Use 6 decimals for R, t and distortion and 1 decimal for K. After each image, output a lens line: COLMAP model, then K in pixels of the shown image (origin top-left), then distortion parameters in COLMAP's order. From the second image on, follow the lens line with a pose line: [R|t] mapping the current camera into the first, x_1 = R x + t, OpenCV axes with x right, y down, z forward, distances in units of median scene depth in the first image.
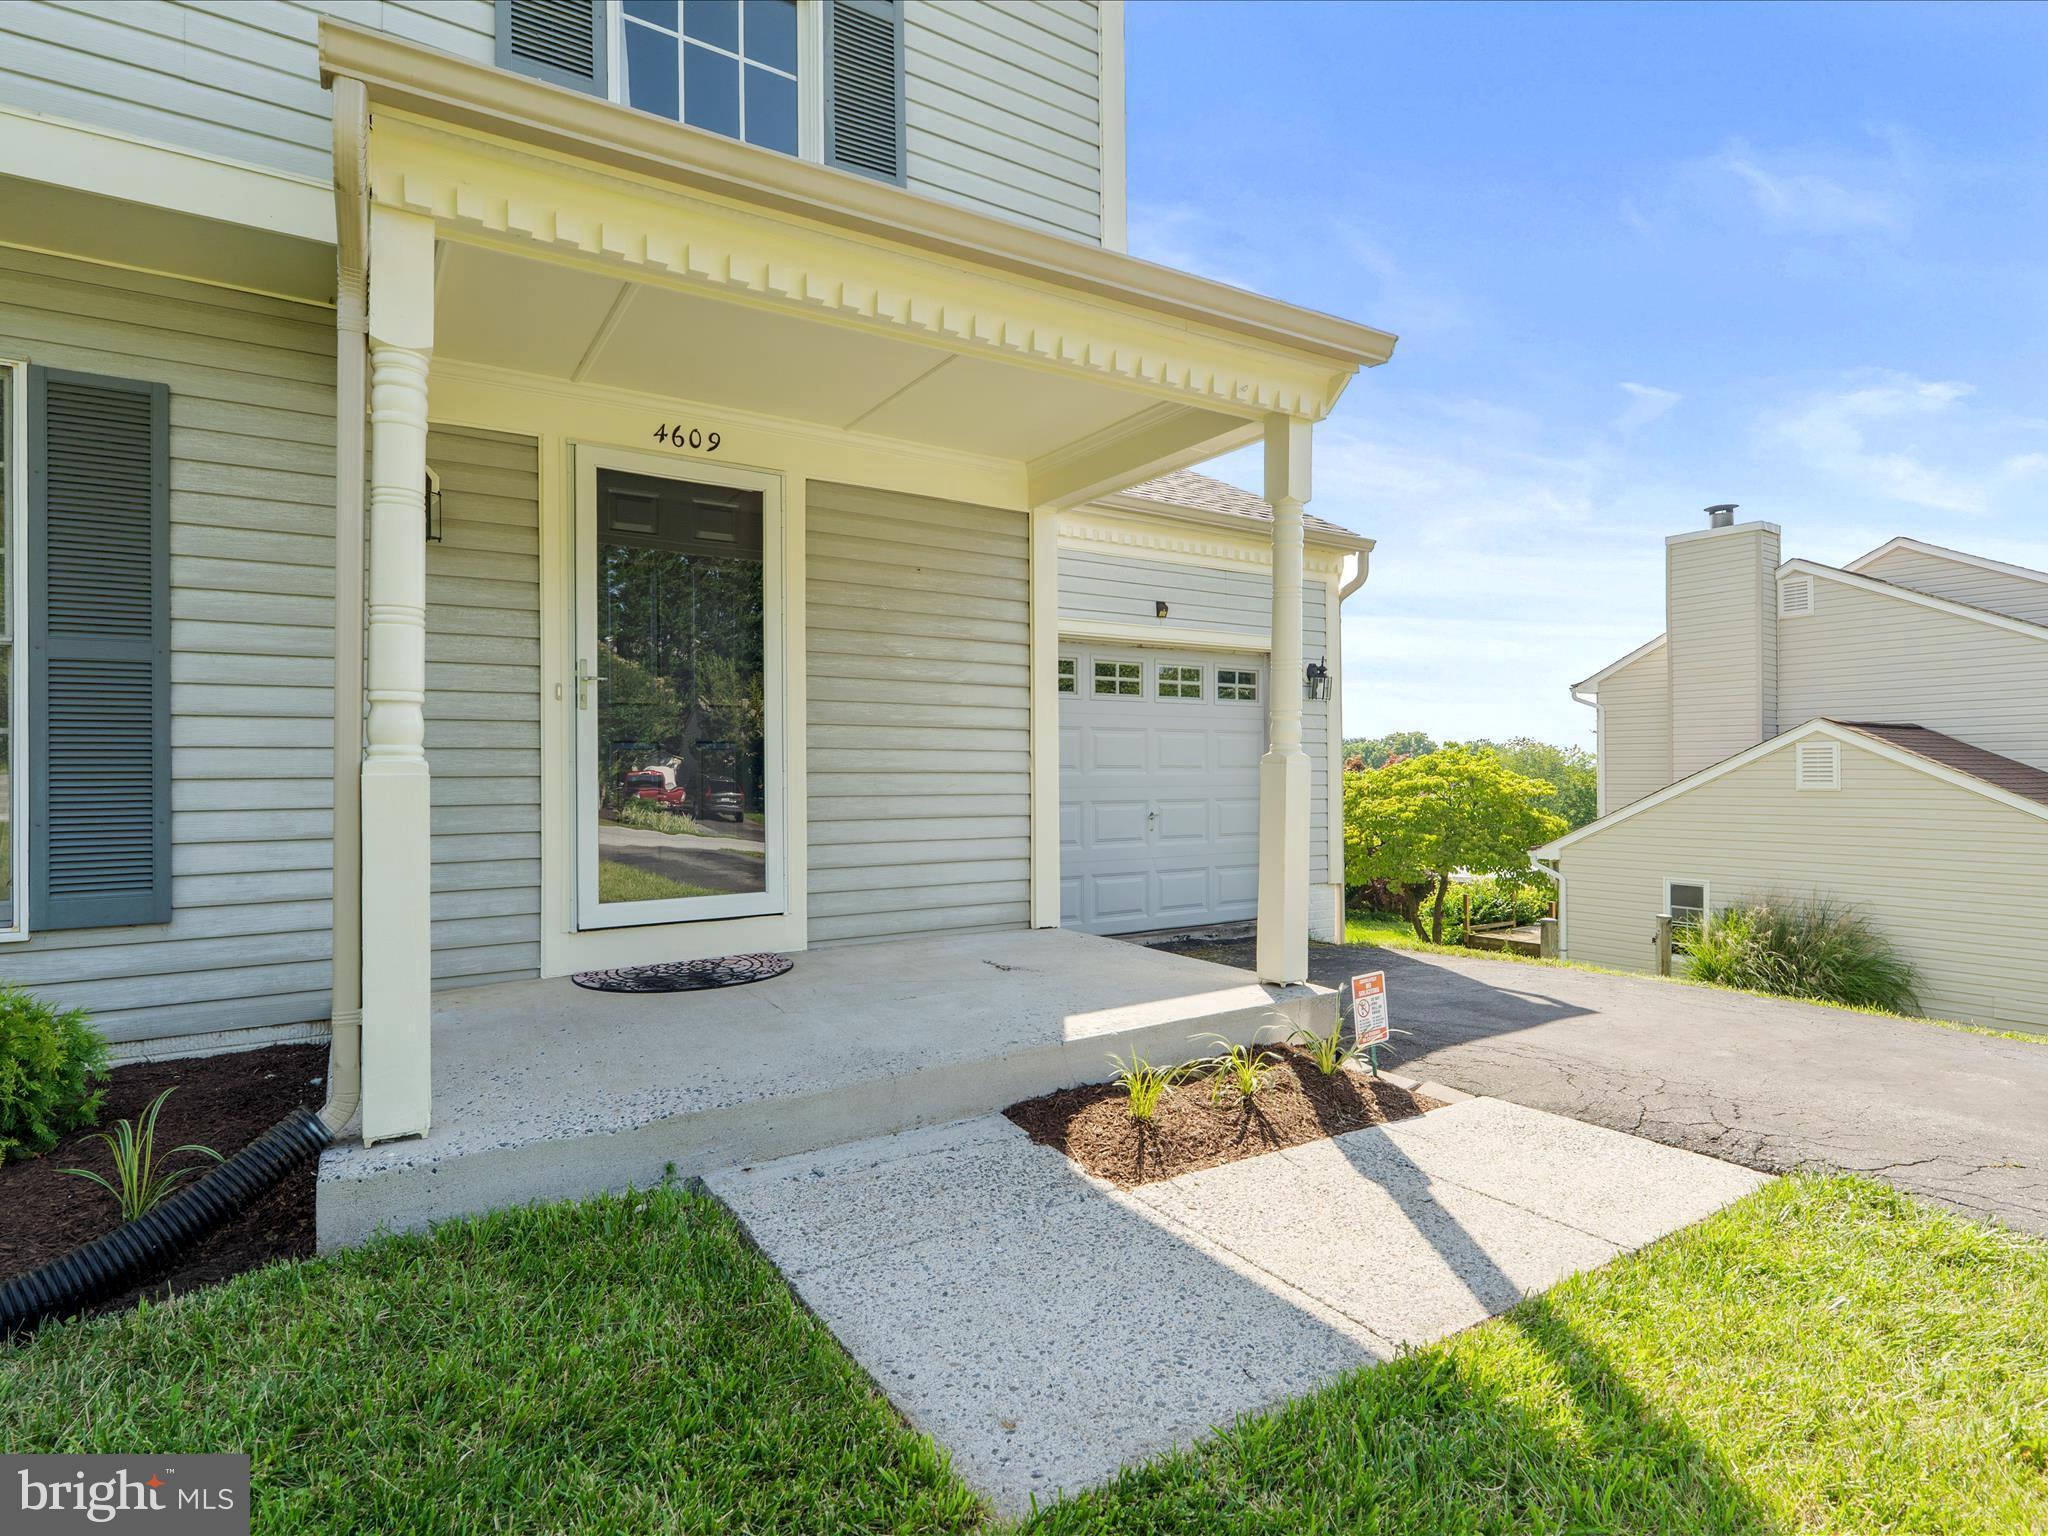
lens RADIAL K [[1050.5, 0, 1014.6], [0, 1050.5, 763.0], [0, 0, 1]] dist [-0.009846, 0.005393]
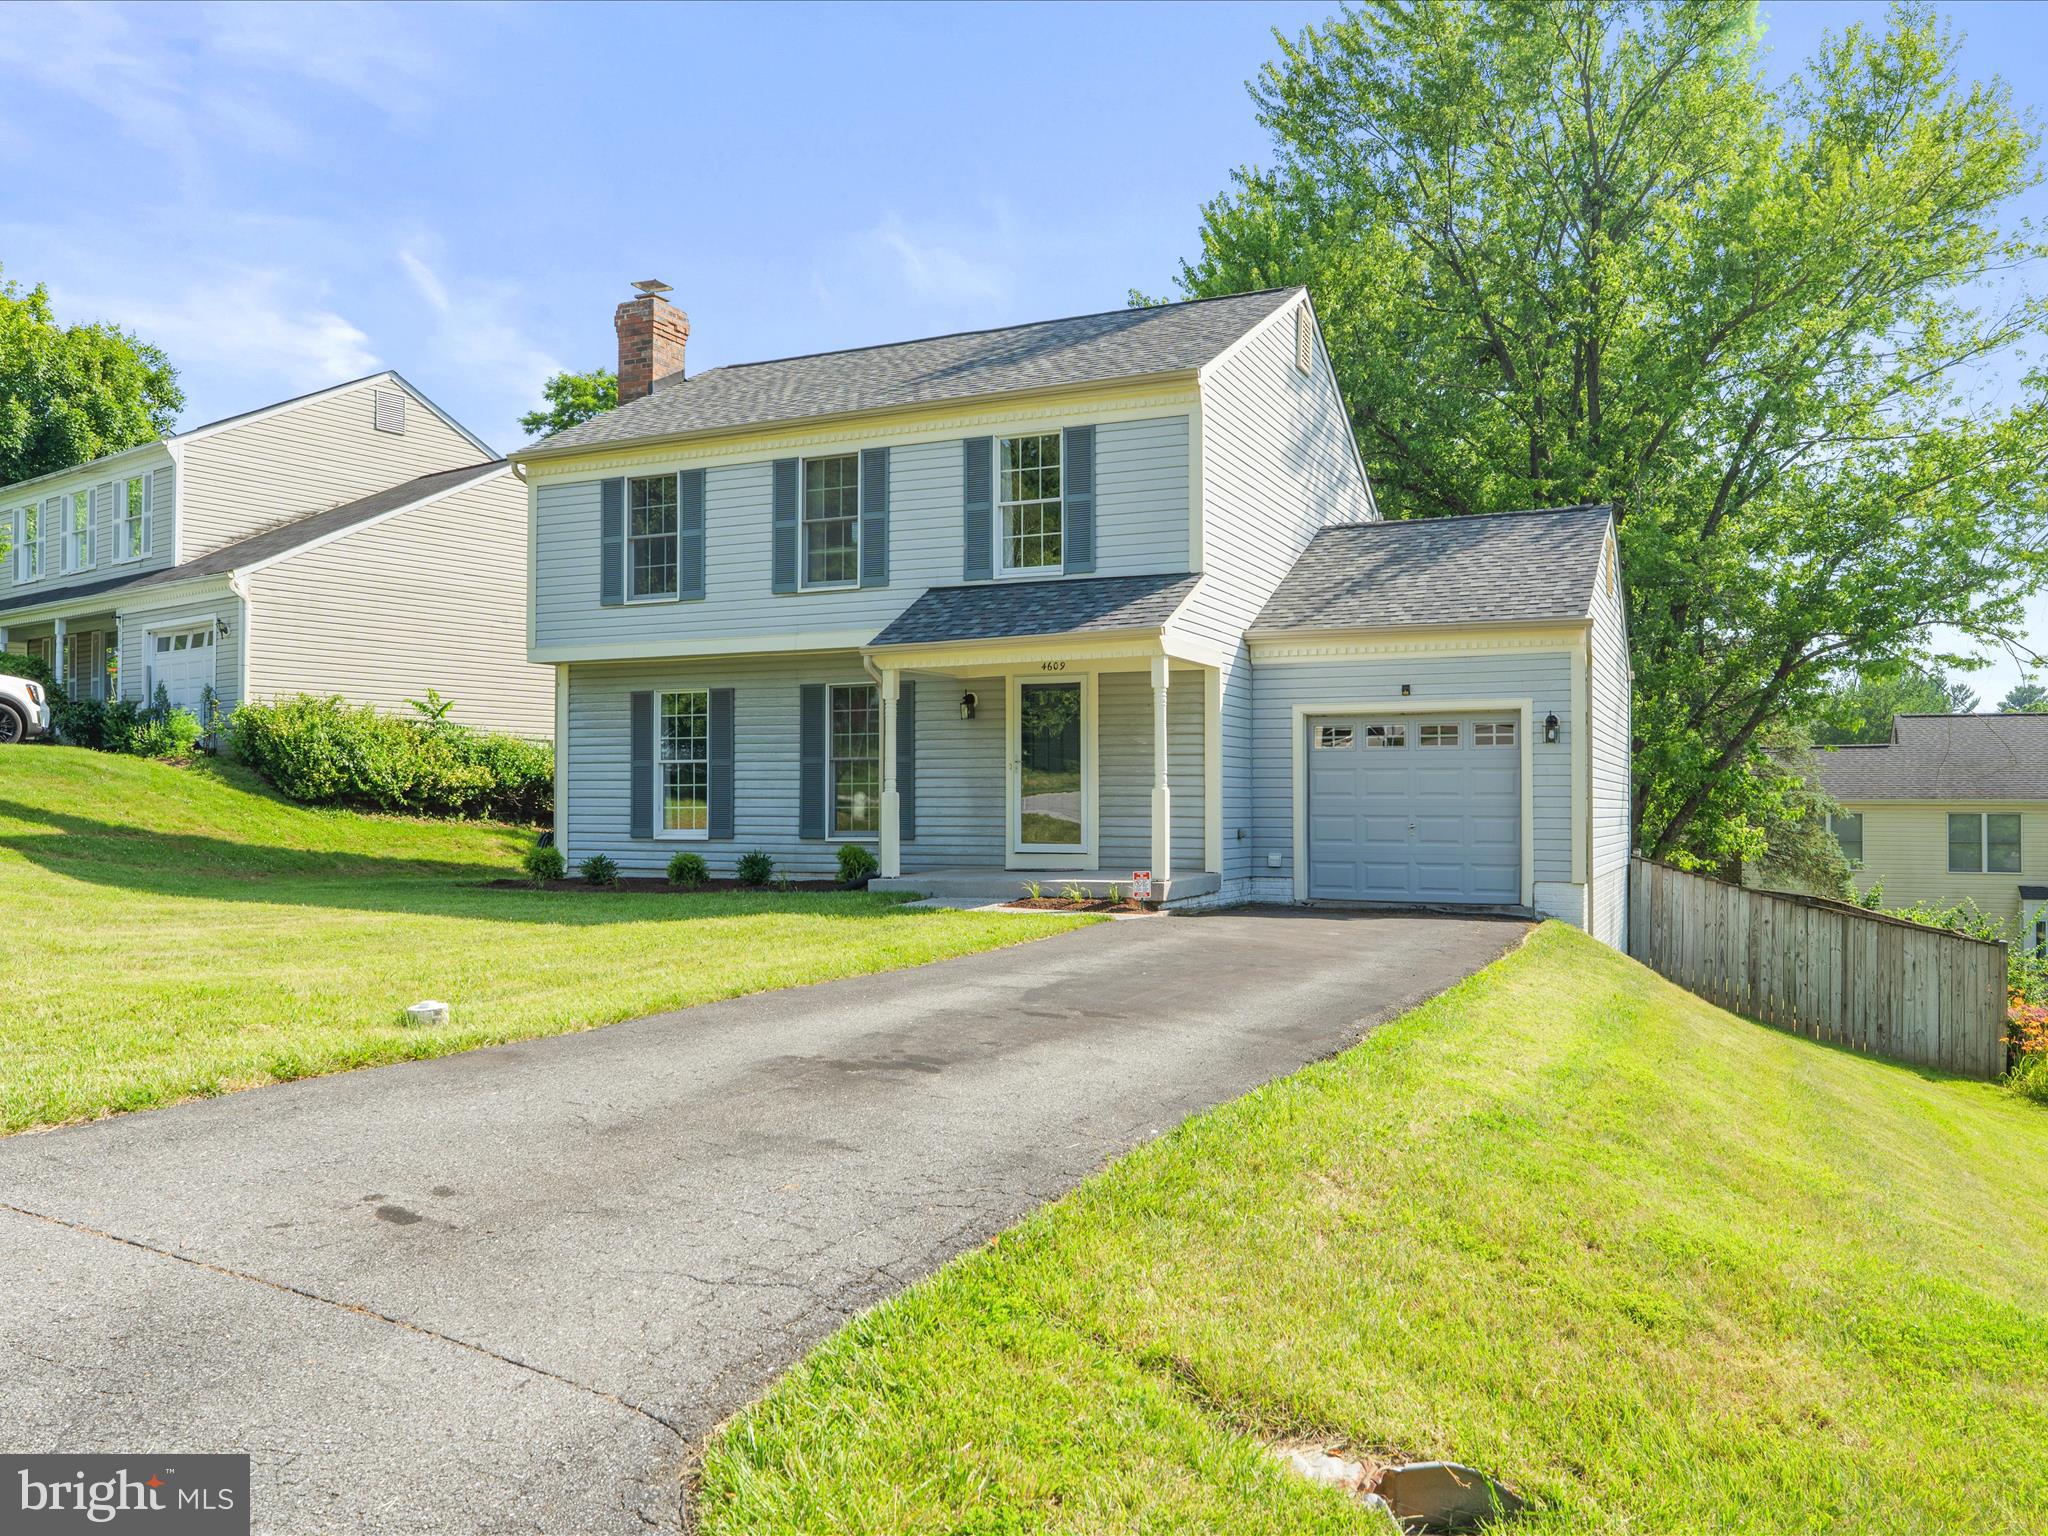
lens RADIAL K [[1576.2, 0, 1010.1], [0, 1576.2, 747.8], [0, 0, 1]] dist [0.001640, -0.001316]
pose [[0.543110, -0.022388, -0.839363, 2.621602], [0.003711, 0.999699, -0.024264, -0.013578], [0.839653, 0.010063, 0.543030, -1.086235]]
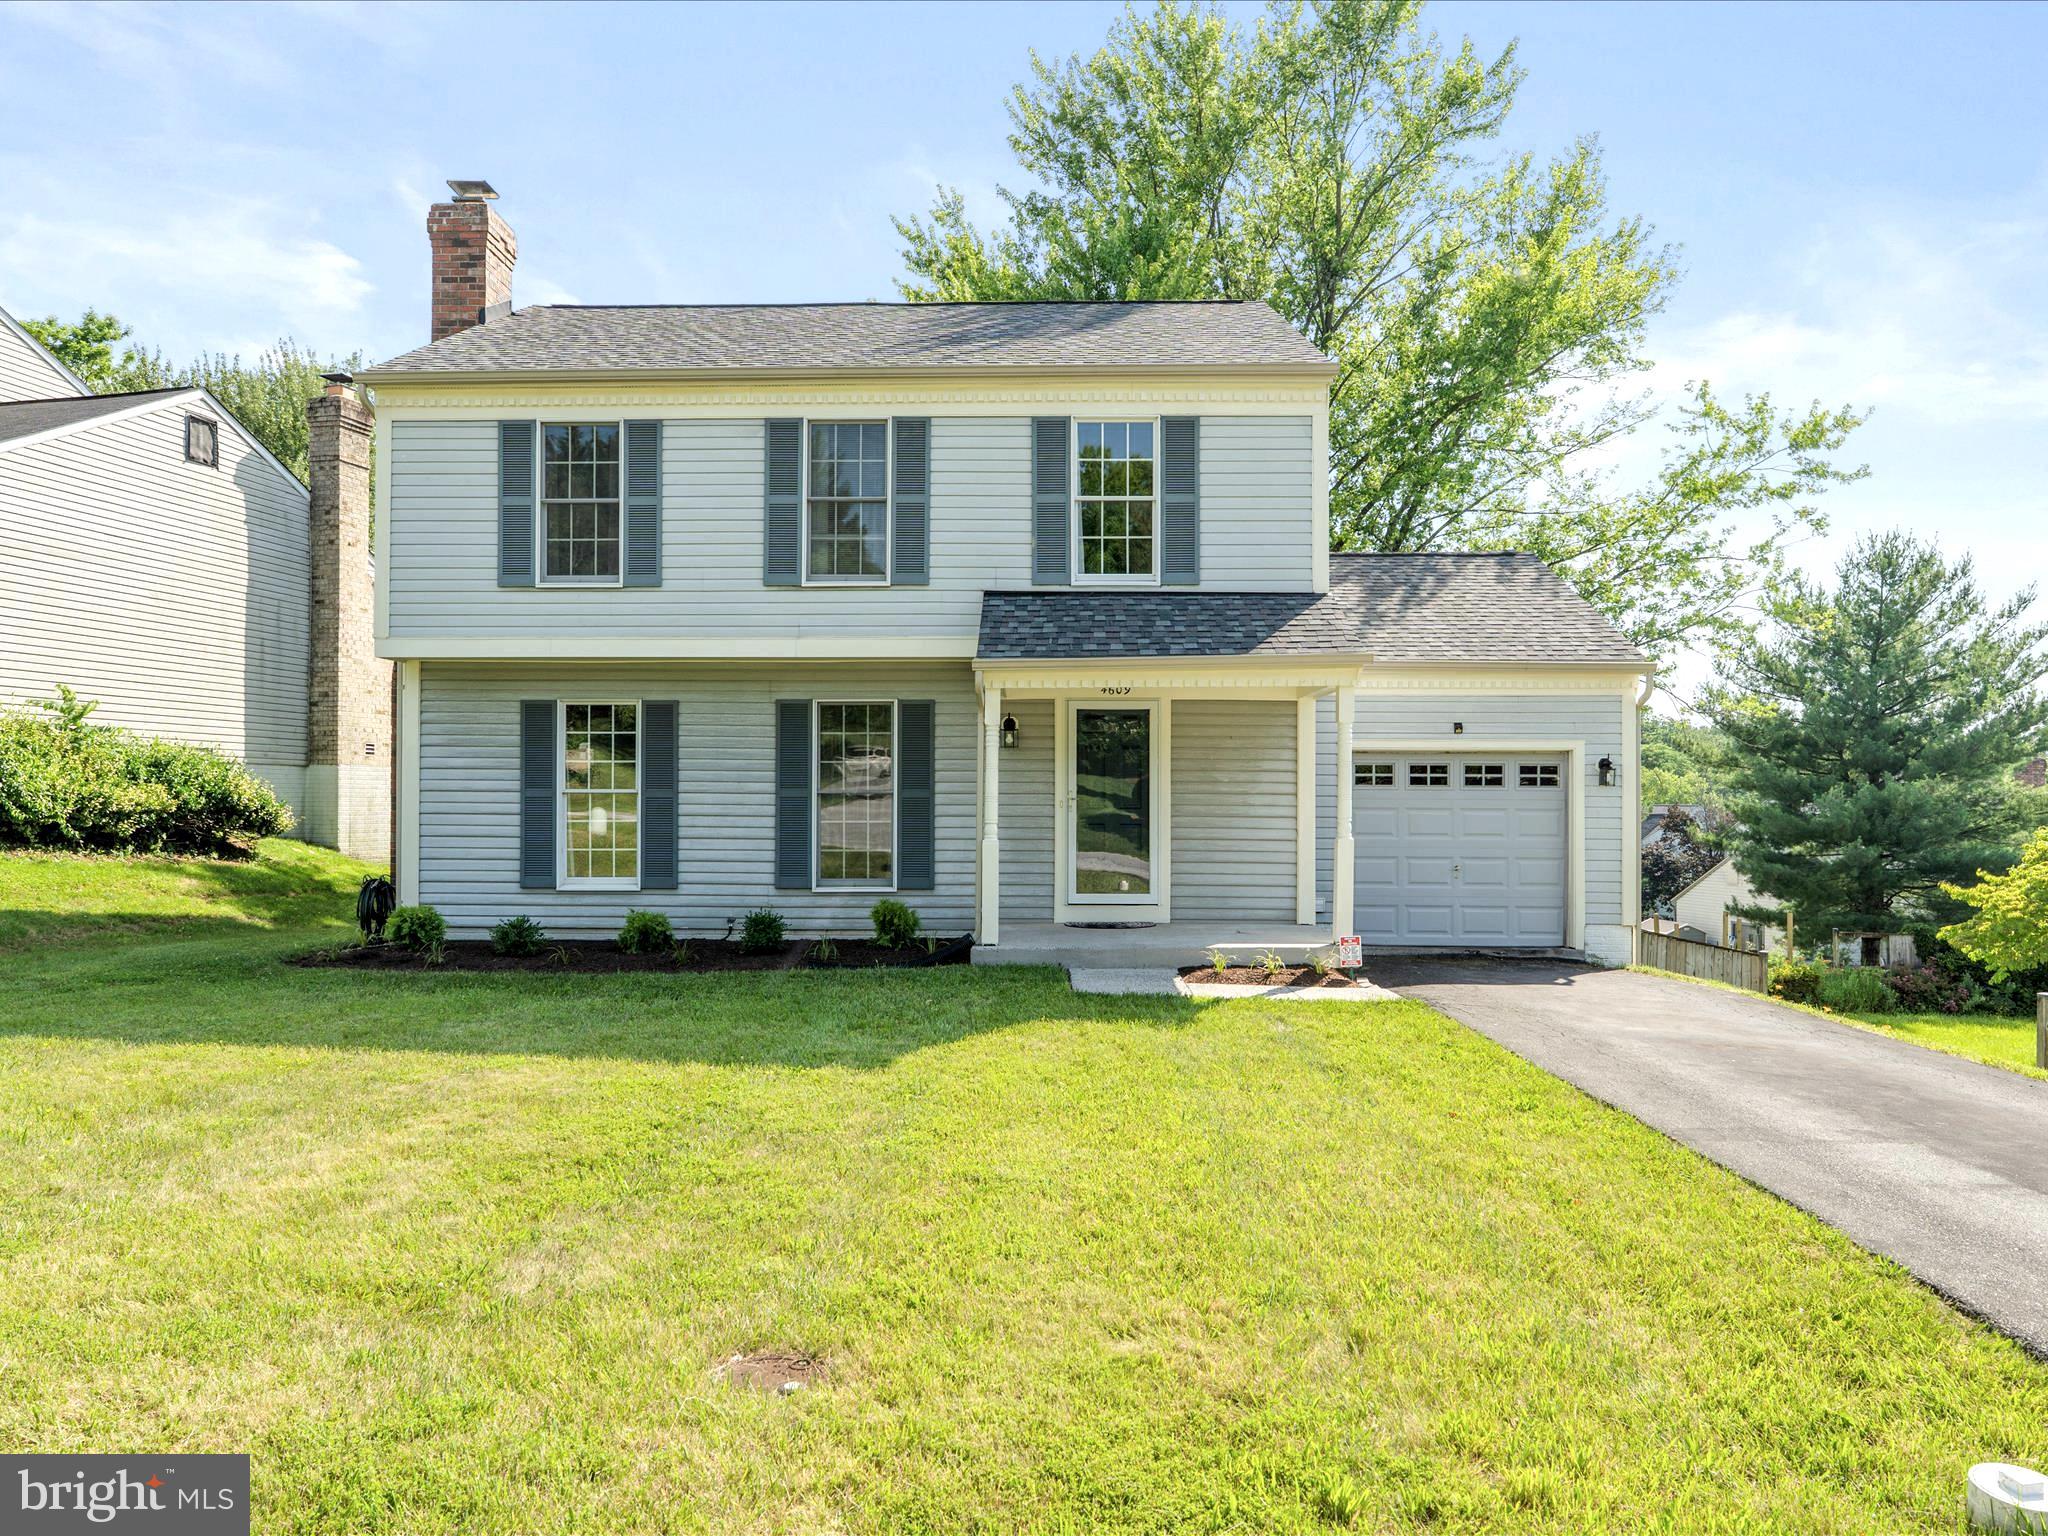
lens RADIAL K [[1398.2, 0, 1009.8], [0, 1398.2, 777.9], [0, 0, 1]] dist [-0.004732, -0.005958]
pose [[0.830553, 0.001361, -0.556937, 1.065833], [-0.004857, 0.999977, -0.004799, -0.095718], [0.556918, 0.006691, 0.830541, -1.472004]]
